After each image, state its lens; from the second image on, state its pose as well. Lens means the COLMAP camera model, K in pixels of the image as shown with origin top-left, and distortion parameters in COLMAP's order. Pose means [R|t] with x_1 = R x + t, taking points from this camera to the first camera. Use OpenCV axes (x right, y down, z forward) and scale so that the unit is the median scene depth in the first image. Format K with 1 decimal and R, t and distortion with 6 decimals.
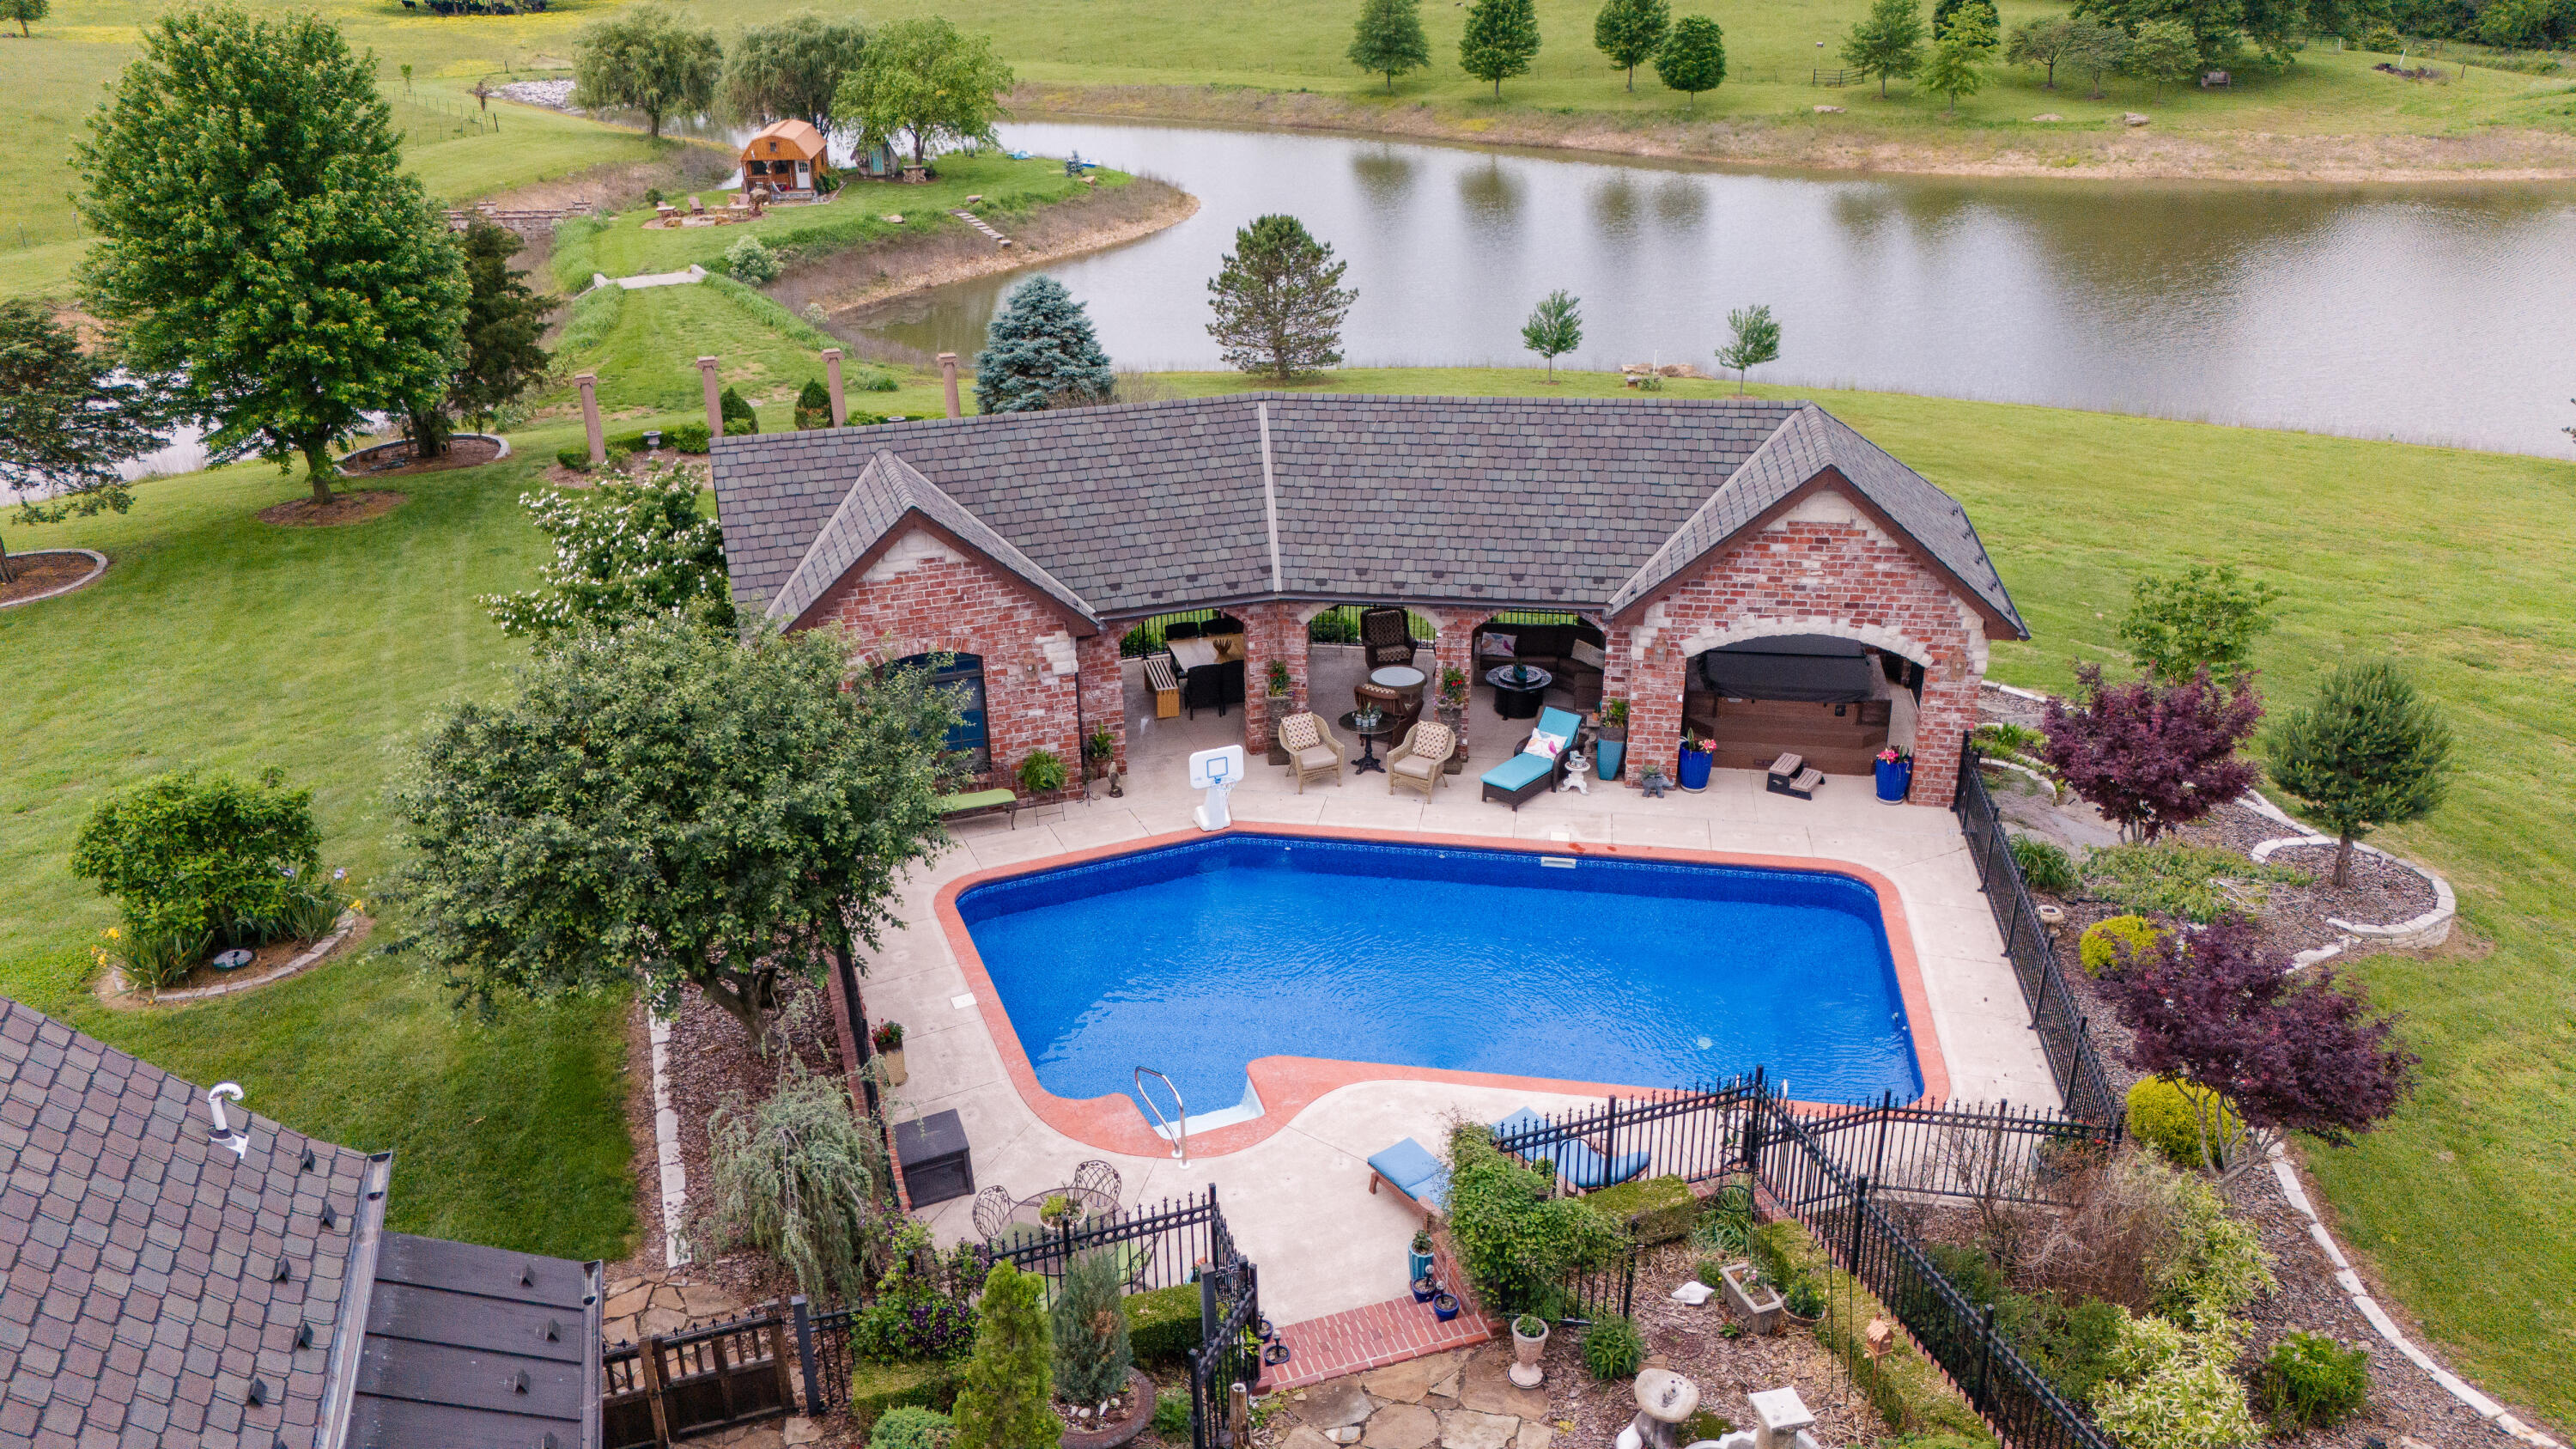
lens RADIAL K [[1888.4, 0, 1283.9], [0, 1888.4, 726.7], [0, 0, 1]] dist [0.062892, -0.049817]
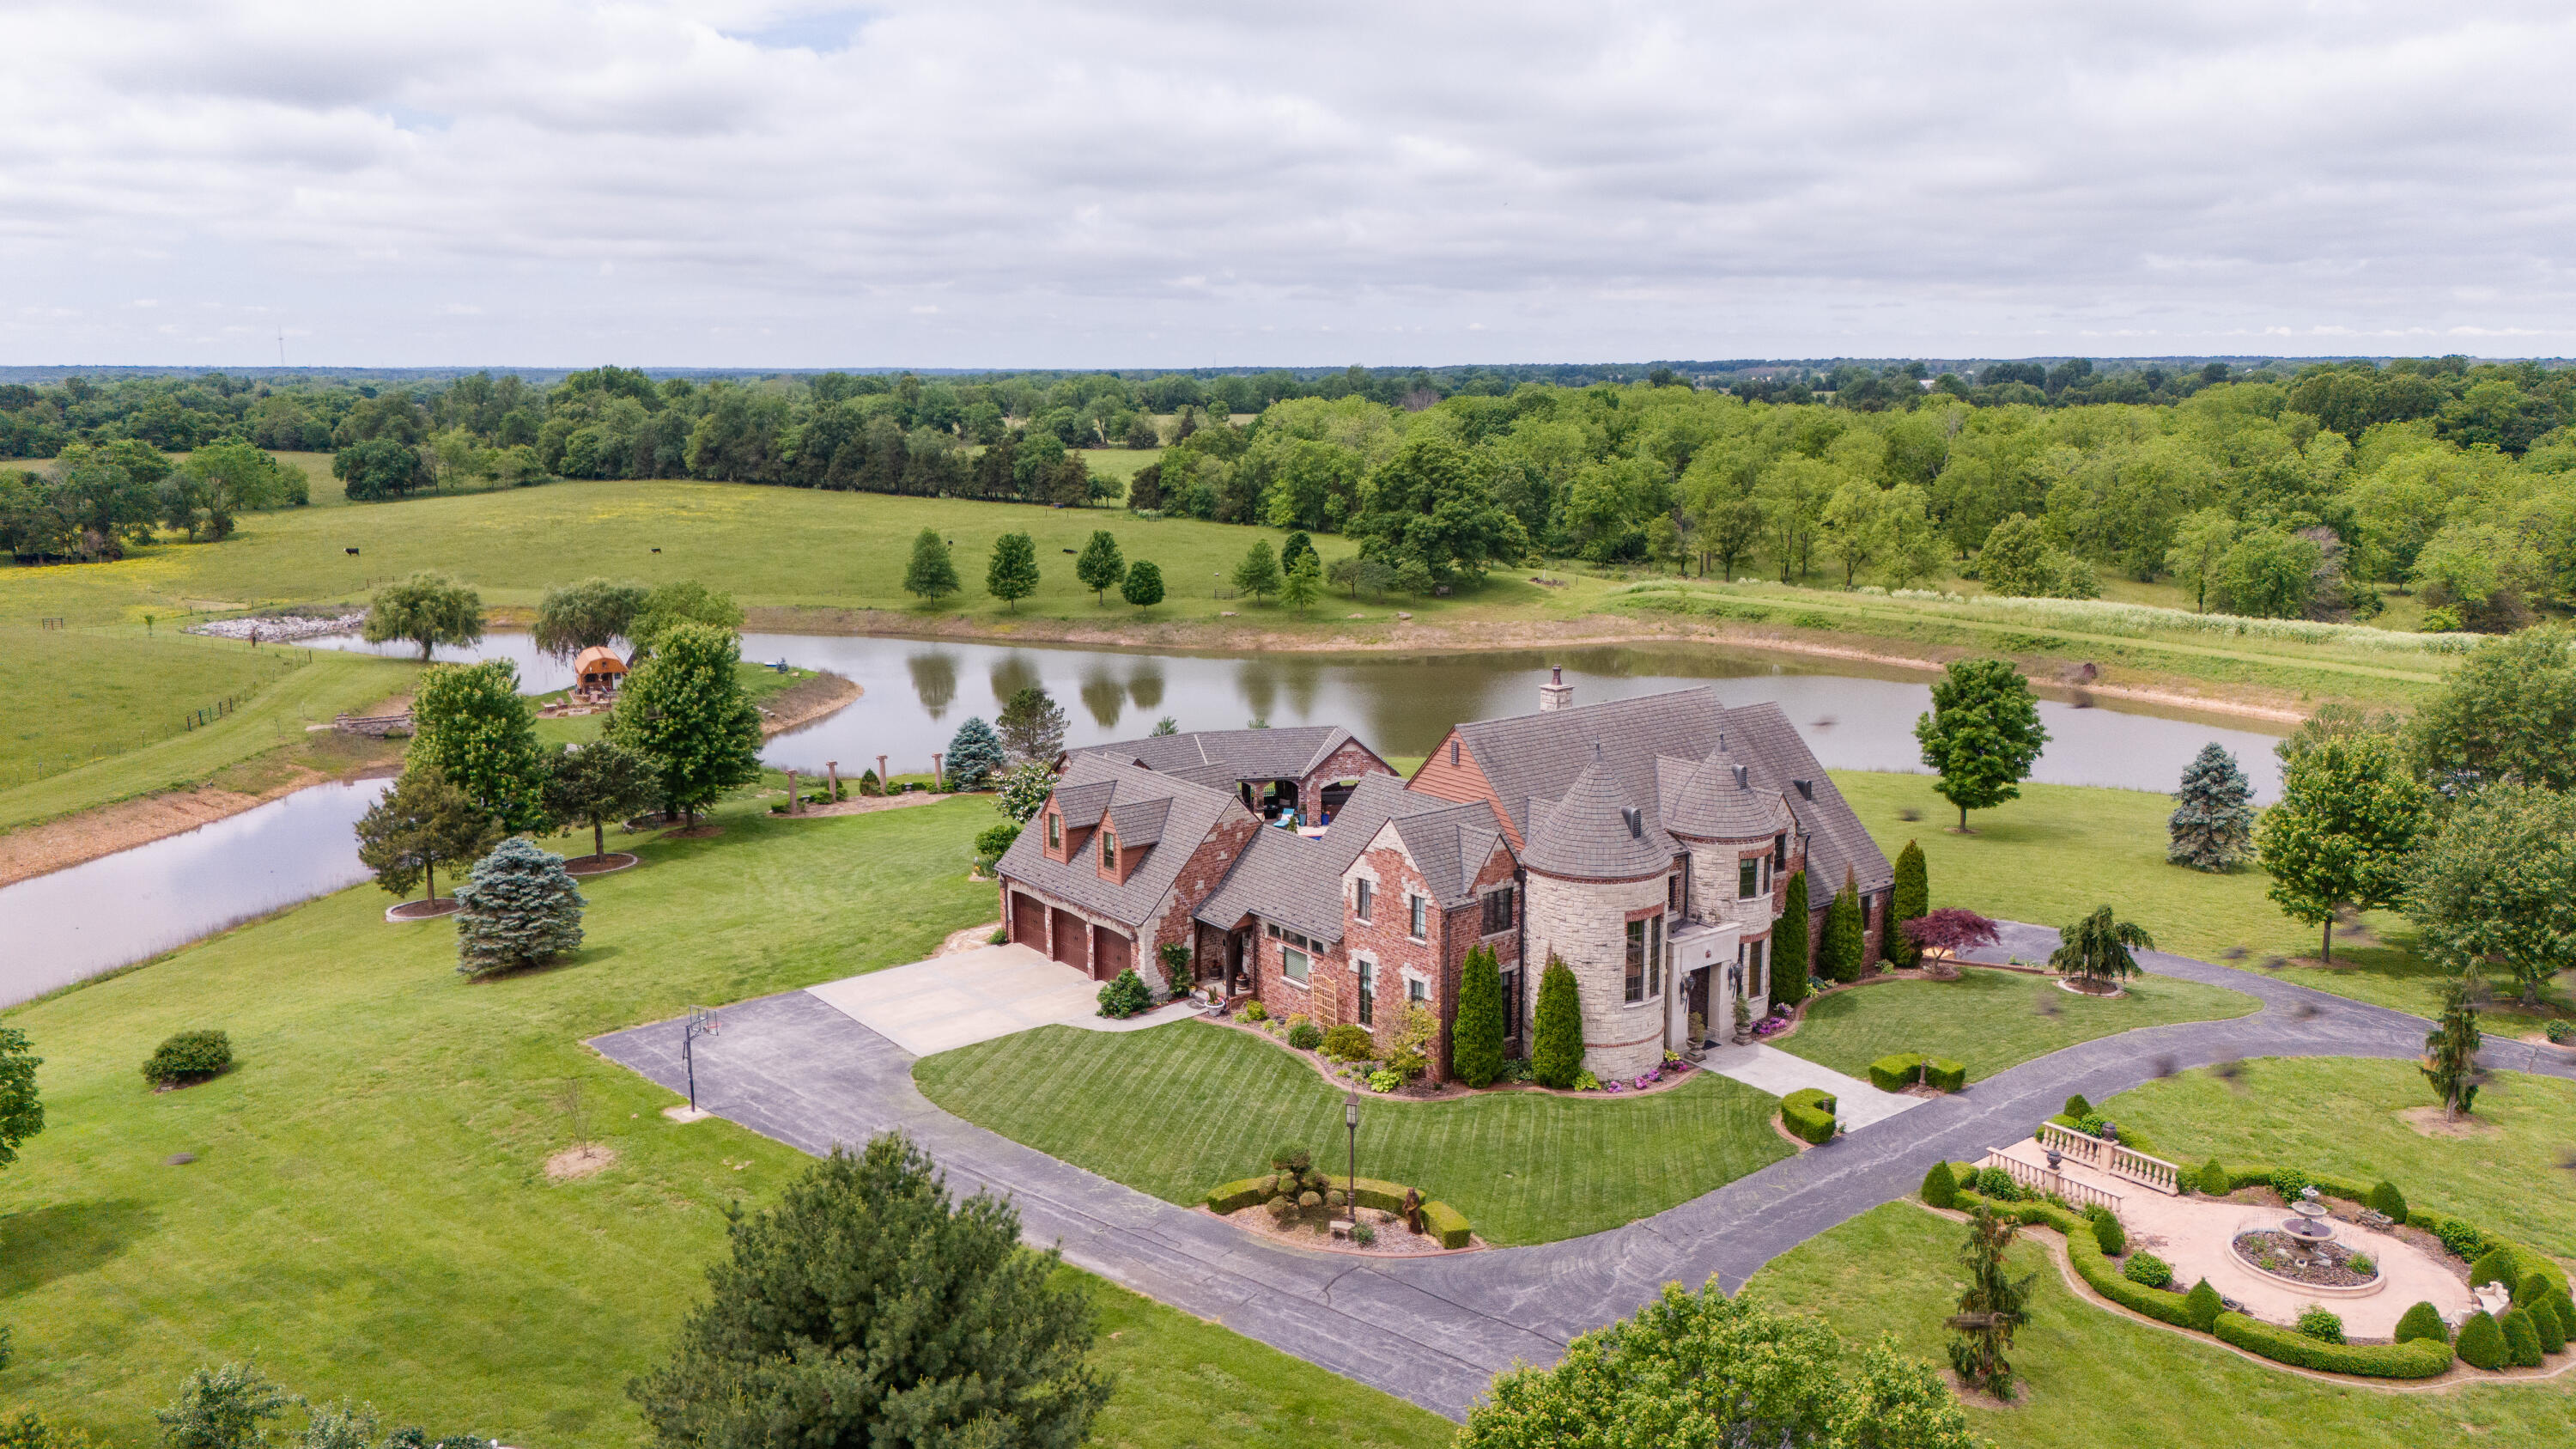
lens RADIAL K [[1888.4, 0, 1307.9], [0, 1888.4, 752.6], [0, 0, 1]] dist [0.062892, -0.049817]
pose [[0.938644, -0.058726, 0.339852, -0.211849], [0.133479, 0.970462, -0.200963, 0.125682], [-0.318012, 0.233996, 0.918757, -0.482939]]
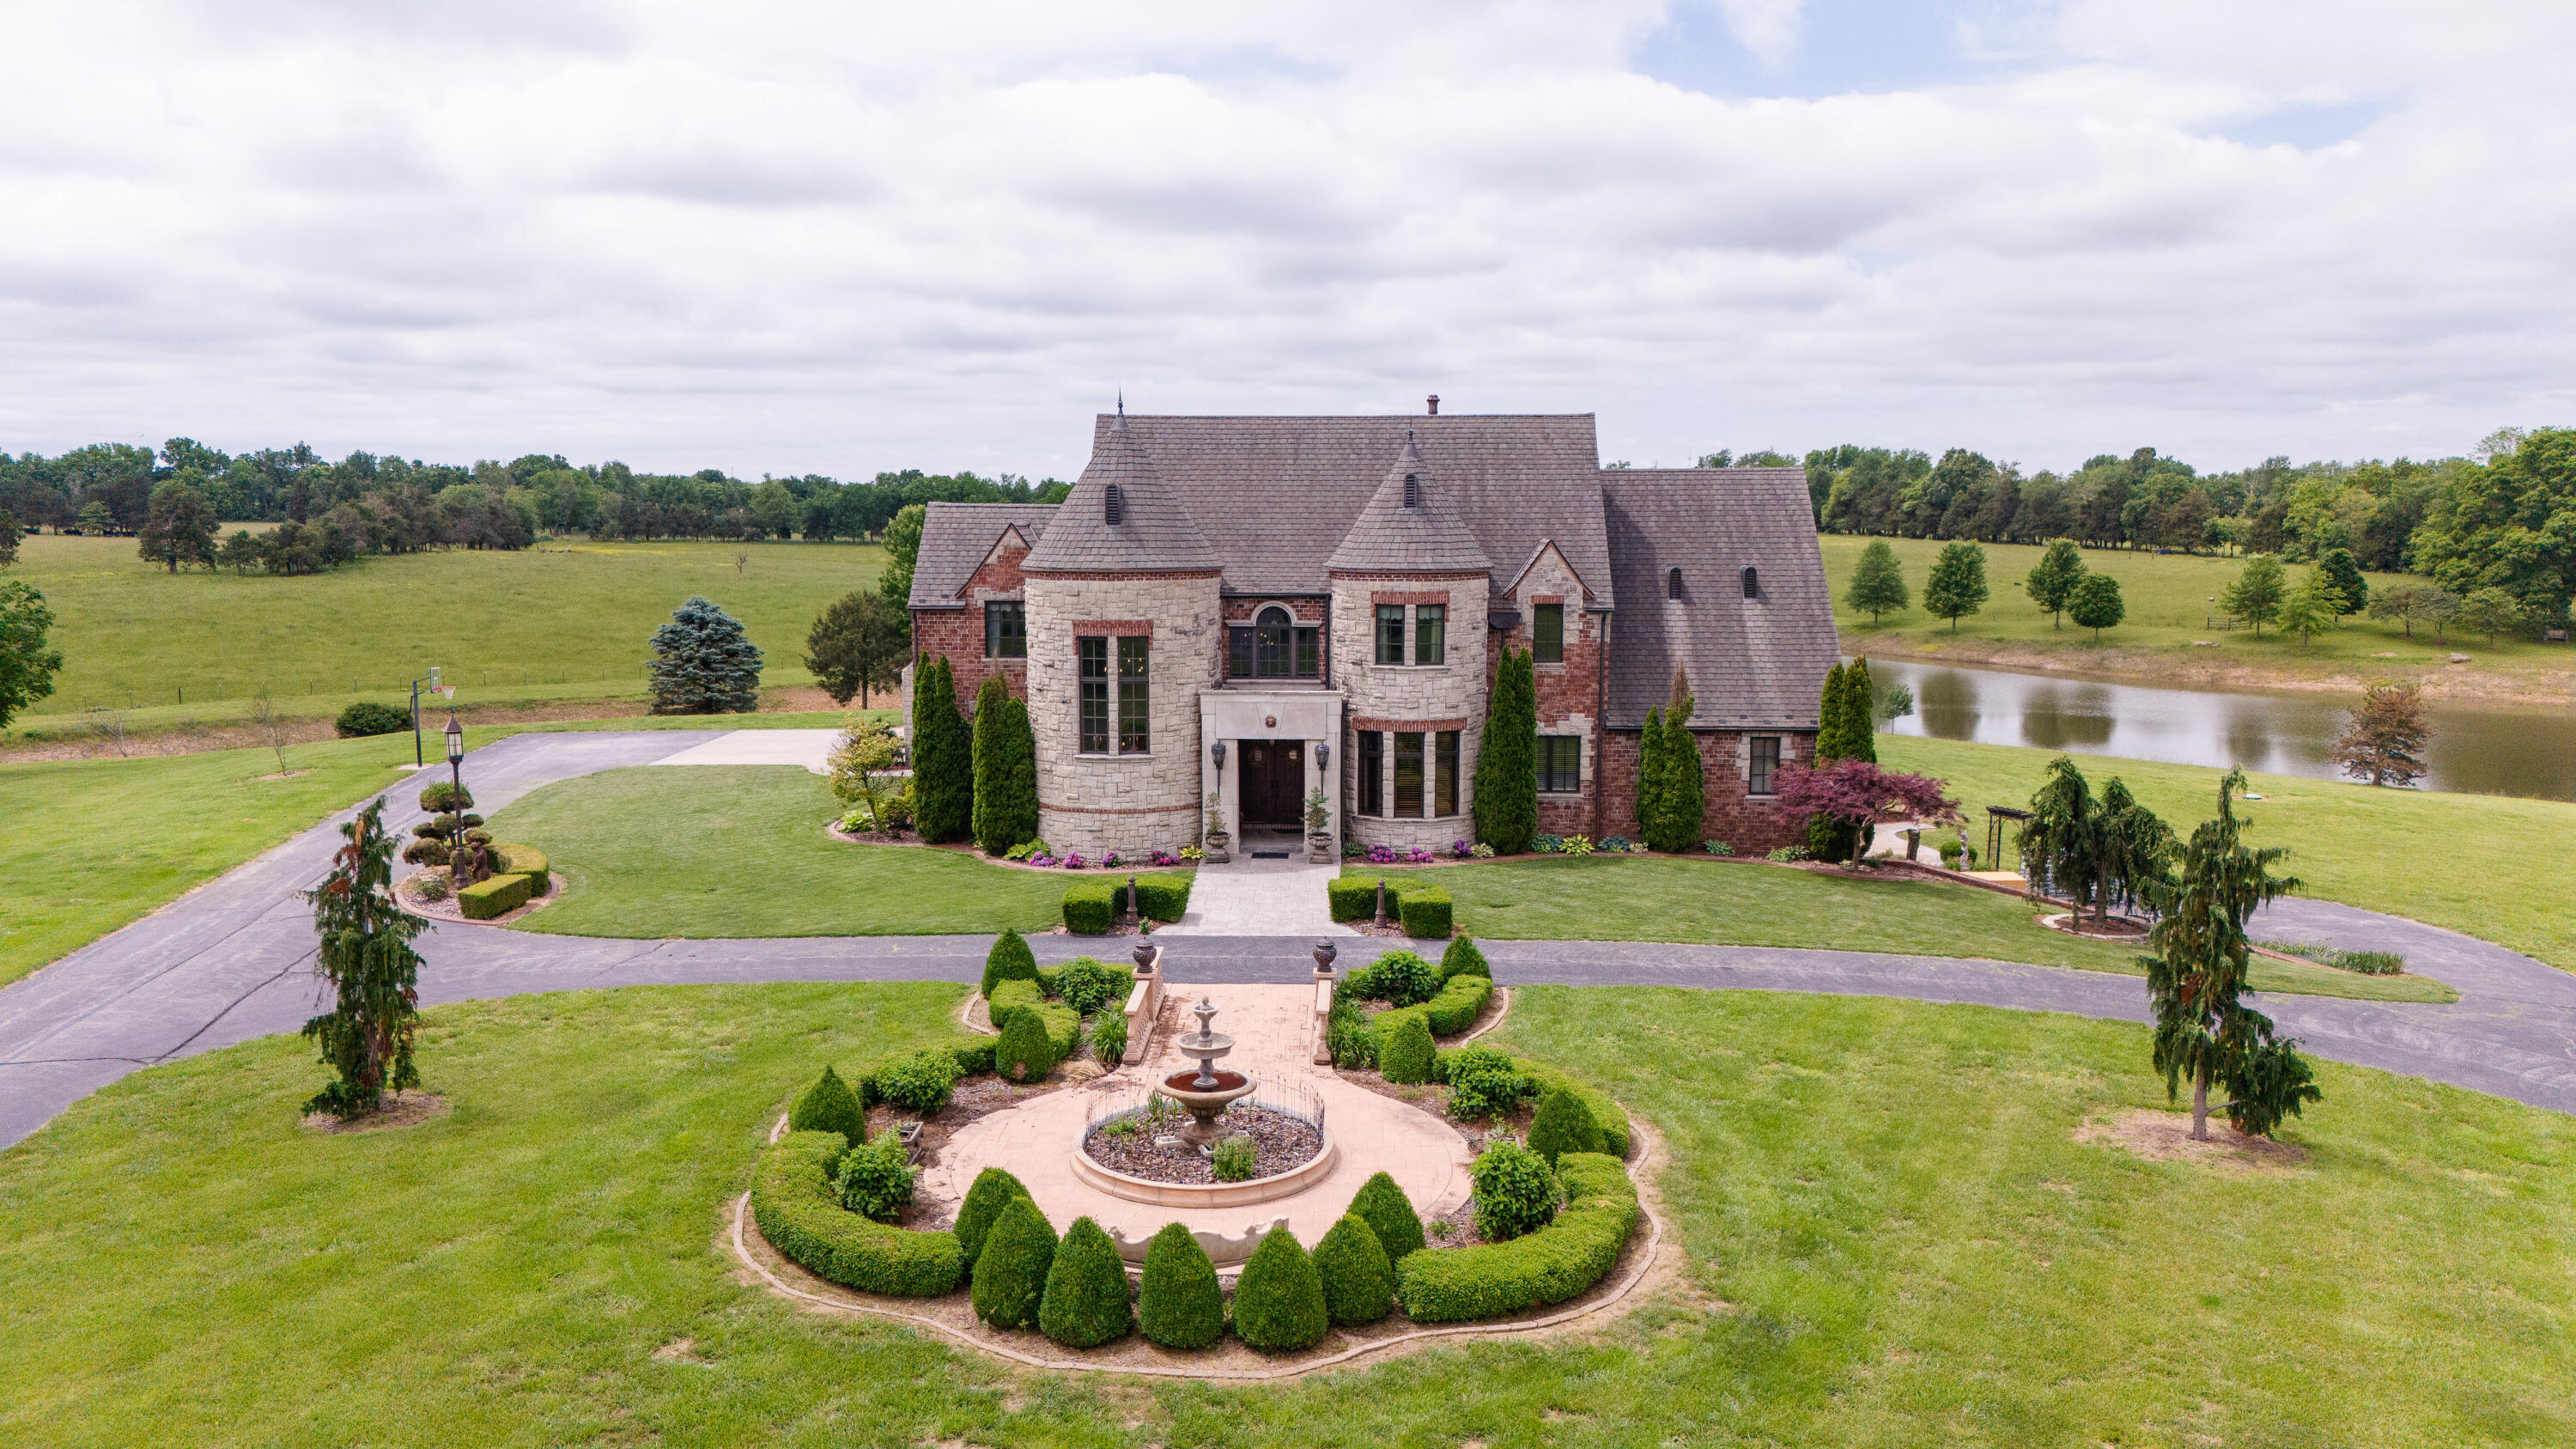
lens RADIAL K [[1888.4, 0, 1301.7], [0, 1888.4, 743.2], [0, 0, 1]] dist [0.062892, -0.049817]
pose [[0.939123, 0.057972, -0.338655, 0.160723], [-0.152593, 0.953494, -0.259932, 0.181981], [0.307836, 0.295785, 0.904294, -0.363494]]
